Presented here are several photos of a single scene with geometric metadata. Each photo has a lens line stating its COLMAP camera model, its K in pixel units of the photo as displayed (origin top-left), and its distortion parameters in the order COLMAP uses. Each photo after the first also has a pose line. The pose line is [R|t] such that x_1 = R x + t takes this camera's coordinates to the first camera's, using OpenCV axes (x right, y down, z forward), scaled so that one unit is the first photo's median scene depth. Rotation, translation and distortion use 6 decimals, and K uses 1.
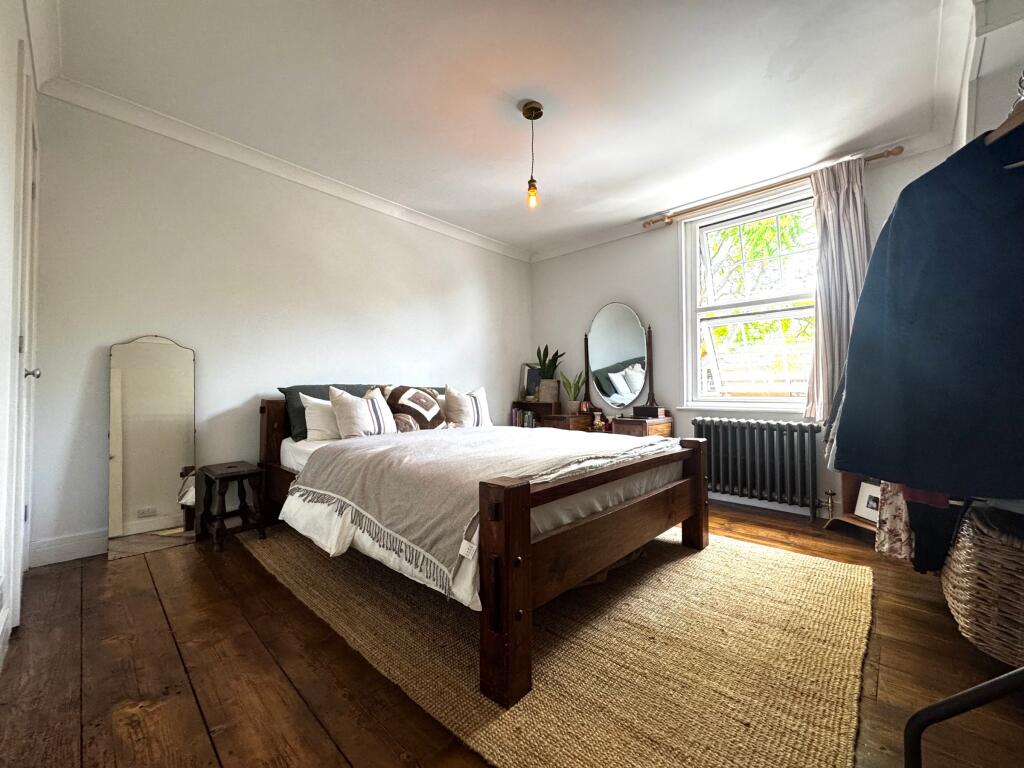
lens RADIAL K [[408.0, 0, 511.2], [0, 408.0, 383.4], [0, 0, 1]] dist [-0.001663, -0.000135]
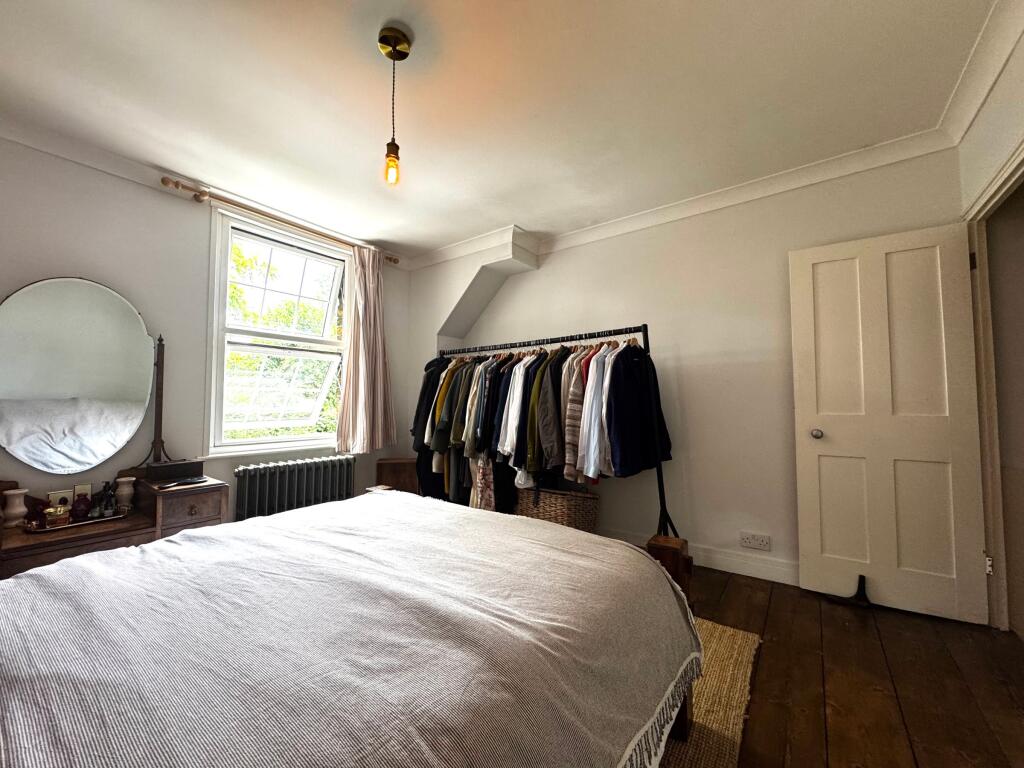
lens RADIAL K [[408.0, 0, 511.2], [0, 408.0, 383.4], [0, 0, 1]] dist [-0.001663, -0.000135]
pose [[-0.125926, 0.052598, 0.990644, -0.400027], [-0.017442, 0.998322, -0.055223, -0.043028], [-0.991886, -0.024233, -0.124798, 0.569093]]
